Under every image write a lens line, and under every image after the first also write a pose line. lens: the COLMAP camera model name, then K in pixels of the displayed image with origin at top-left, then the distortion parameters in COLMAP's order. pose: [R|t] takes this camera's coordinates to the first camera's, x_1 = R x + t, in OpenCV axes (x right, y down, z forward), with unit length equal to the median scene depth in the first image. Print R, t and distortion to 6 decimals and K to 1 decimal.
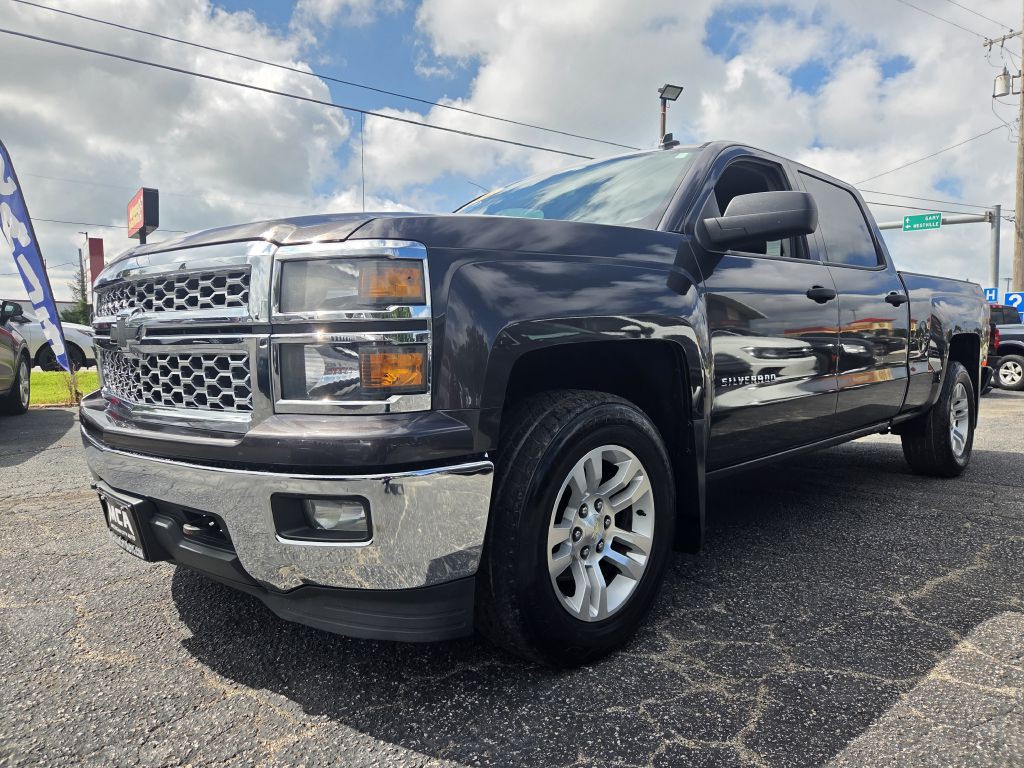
lens RADIAL K [[700.5, 0, 506.1], [0, 700.5, 370.3], [0, 0, 1]] dist [0.066531, -0.053205]
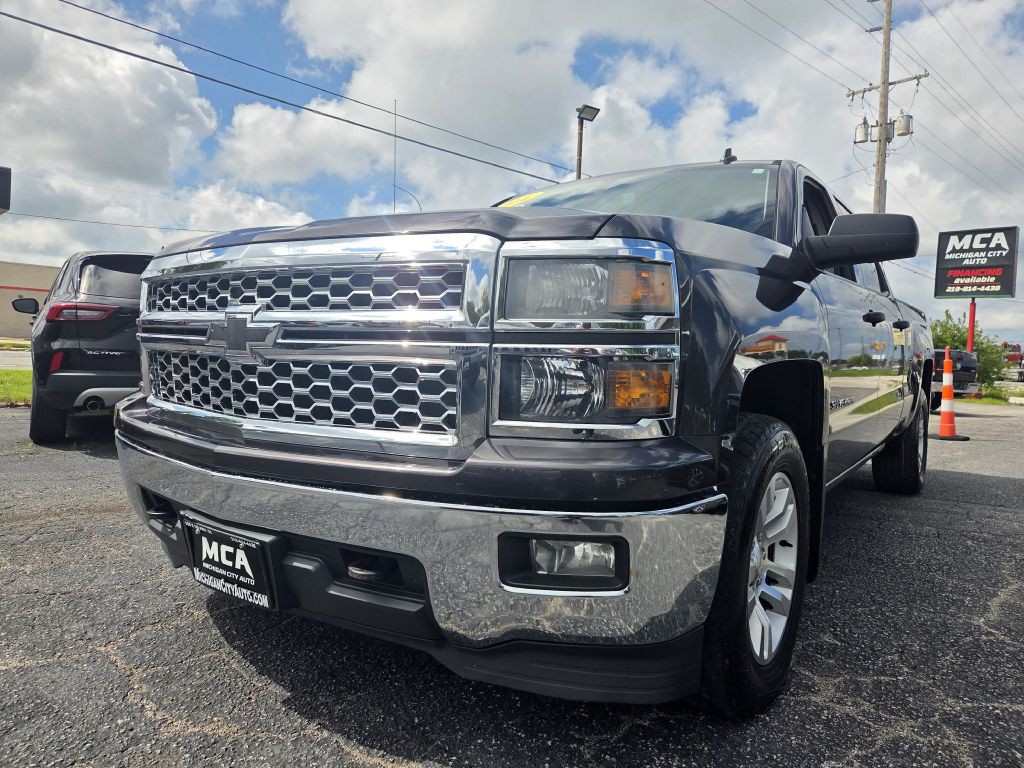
lens RADIAL K [[698.7, 0, 493.4], [0, 698.7, 368.8], [0, 0, 1]] dist [0.065735, -0.052421]
pose [[0.986160, 0.028031, 0.163412, -0.375919], [-0.025551, 0.999525, -0.017259, -0.004450], [-0.163819, 0.012844, 0.986407, 0.137131]]
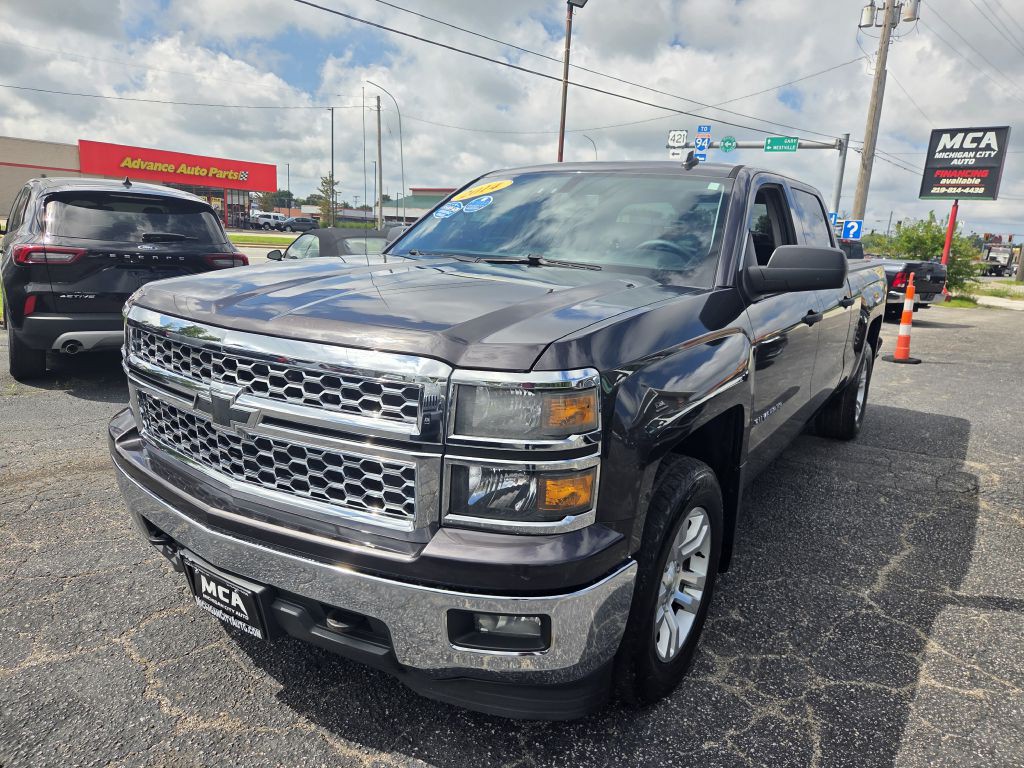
lens RADIAL K [[701.5, 0, 512.0], [0, 701.5, 384.0], [0, 0, 1]] dist [0.073369, -0.060876]
pose [[0.977151, 0.004976, 0.212489, -0.362652], [-0.041414, 0.985022, 0.167381, -0.257269], [-0.208474, -0.172357, 0.962721, 0.024552]]
